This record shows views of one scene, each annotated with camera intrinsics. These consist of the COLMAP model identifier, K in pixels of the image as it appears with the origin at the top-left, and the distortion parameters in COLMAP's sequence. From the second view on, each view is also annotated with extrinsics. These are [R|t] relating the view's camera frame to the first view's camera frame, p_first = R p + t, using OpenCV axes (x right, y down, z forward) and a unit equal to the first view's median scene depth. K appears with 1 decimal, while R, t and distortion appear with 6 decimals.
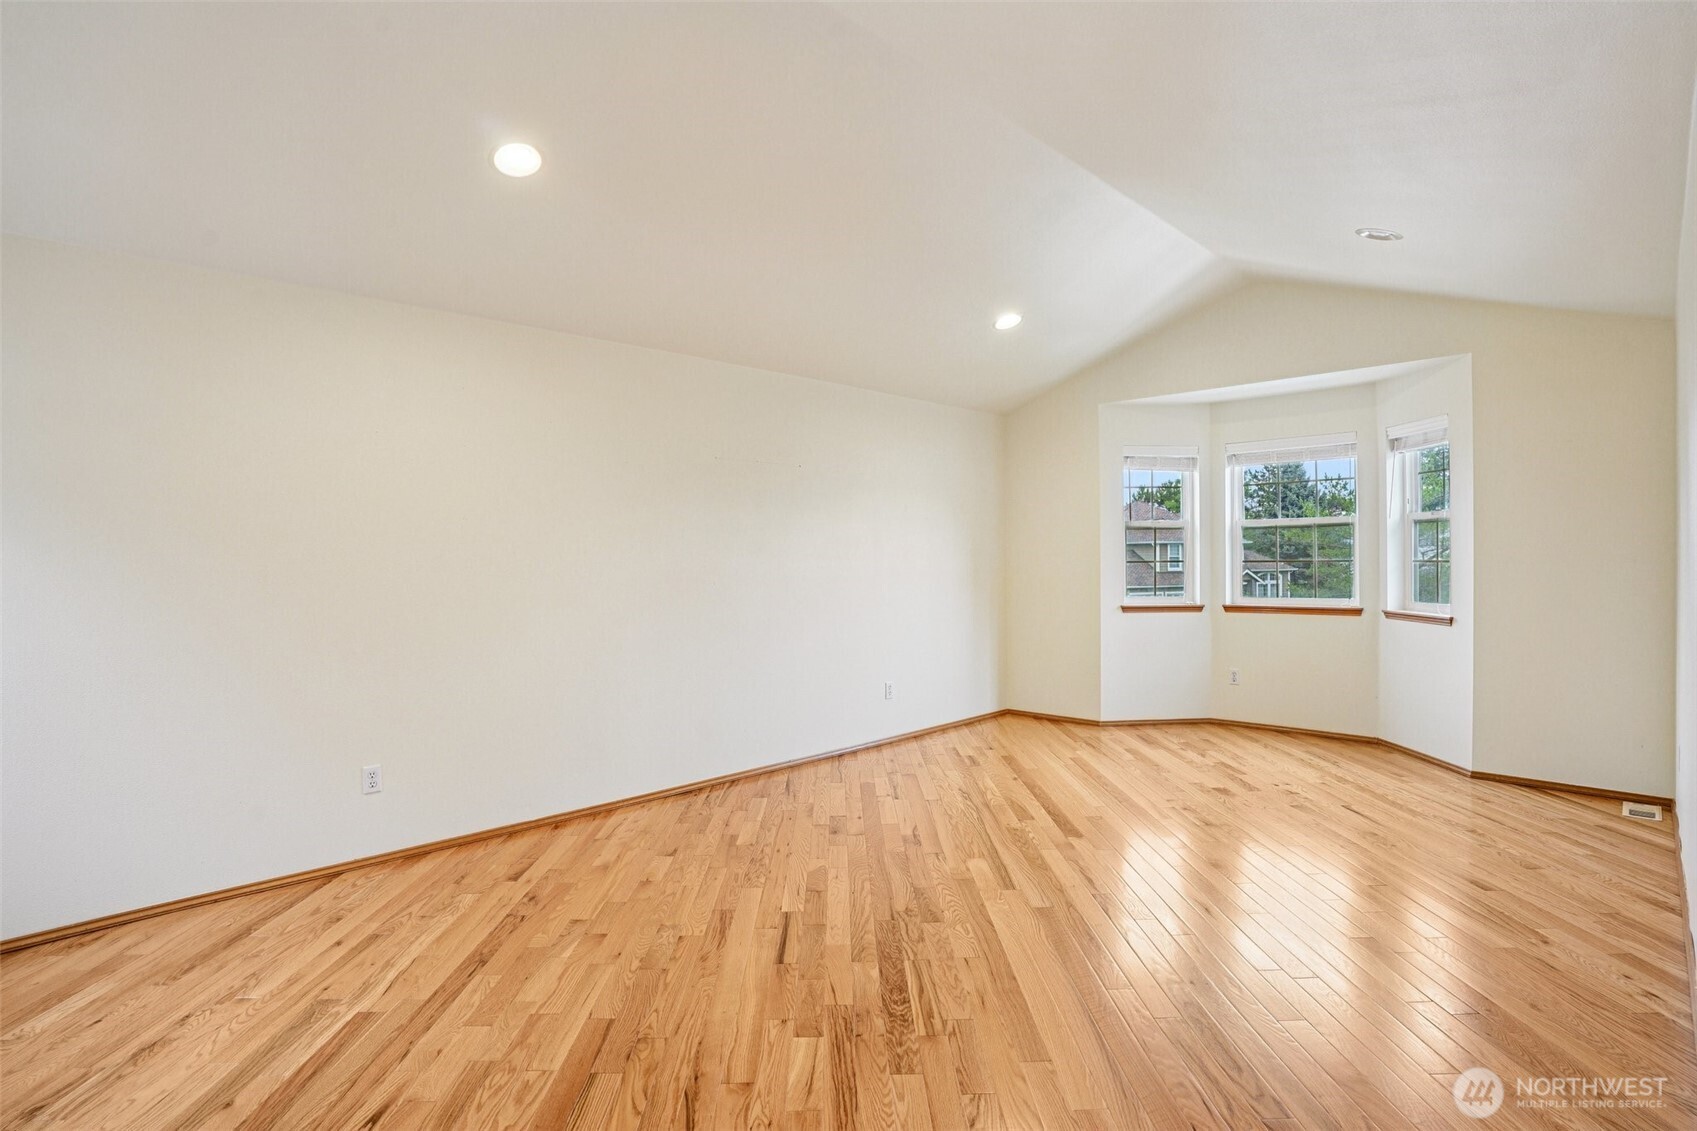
lens RADIAL K [[850.8, 0, 860.8], [0, 850.8, 567.4], [0, 0, 1]] dist [-0.032256, 0.002742]
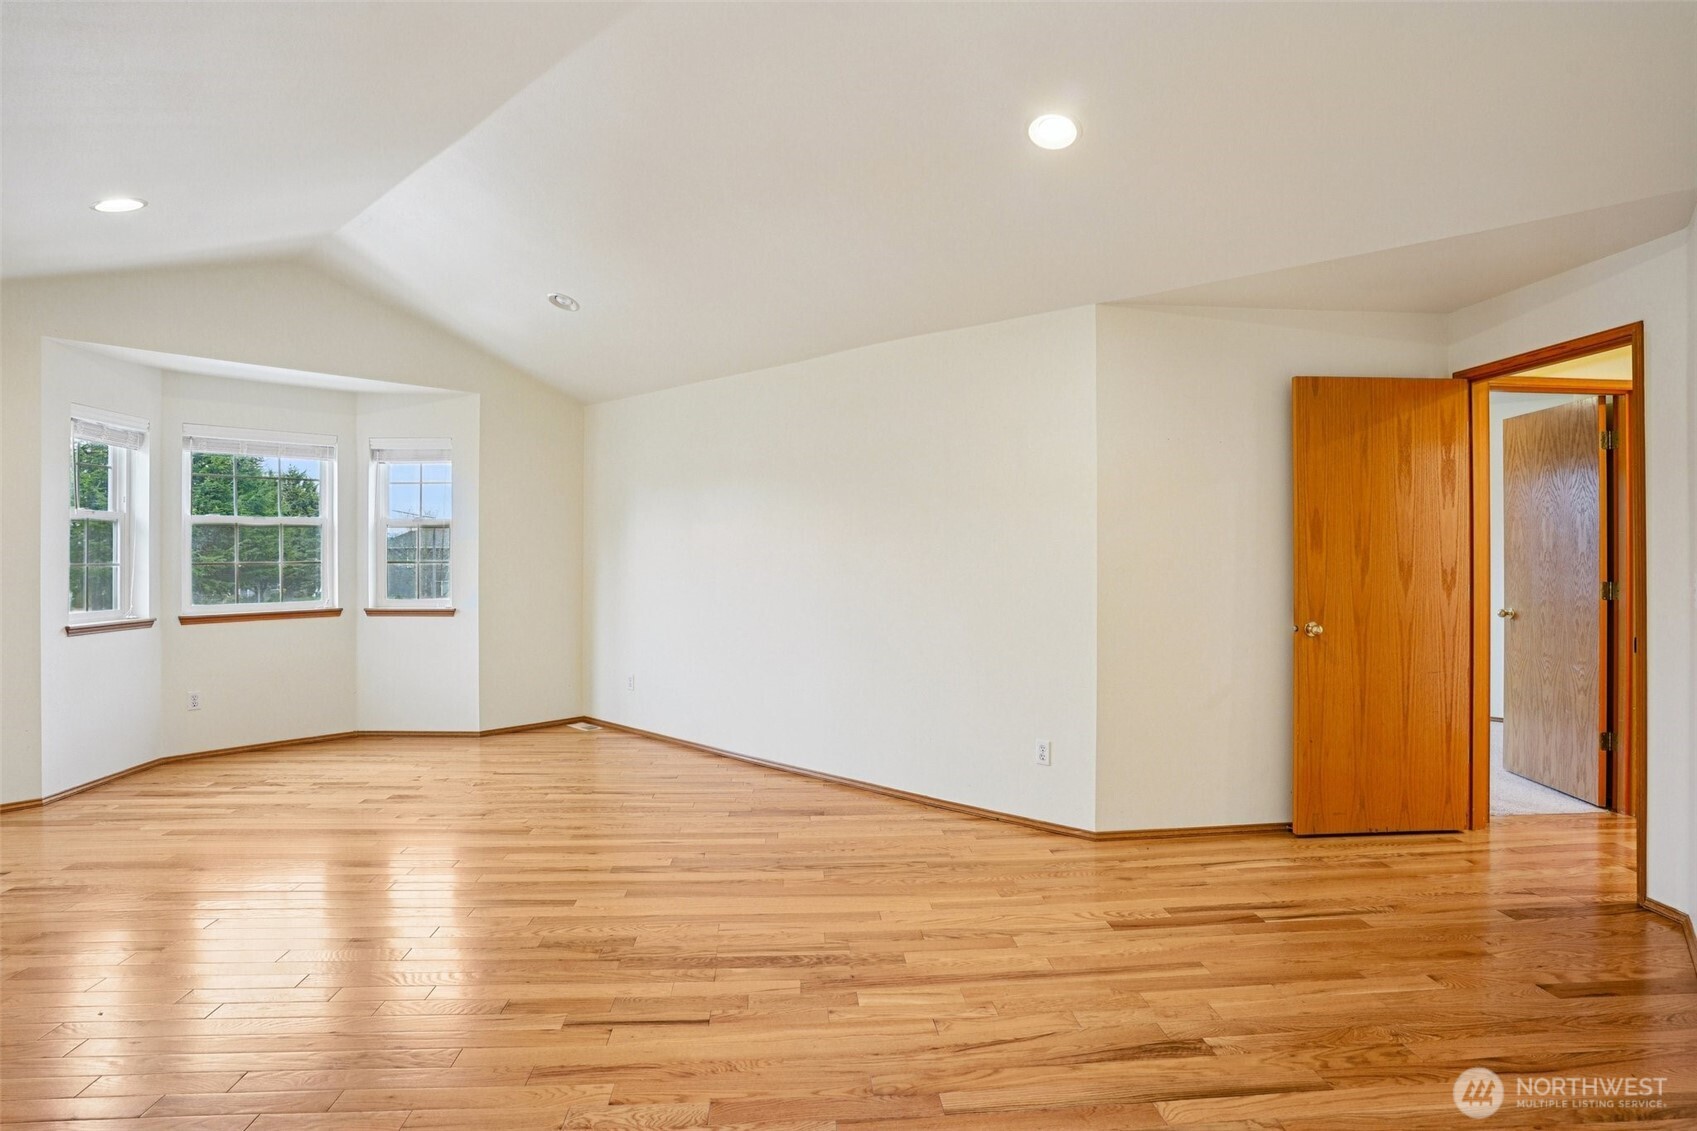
lens RADIAL K [[850.8, 0, 851.6], [0, 850.8, 552.3], [0, 0, 1]] dist [-0.032256, 0.002742]
pose [[-0.035052, 0.012107, 0.999312, -0.505206], [0.015549, 0.999812, -0.011568, 0.001361], [-0.999265, 0.015133, -0.035234, 0.460096]]
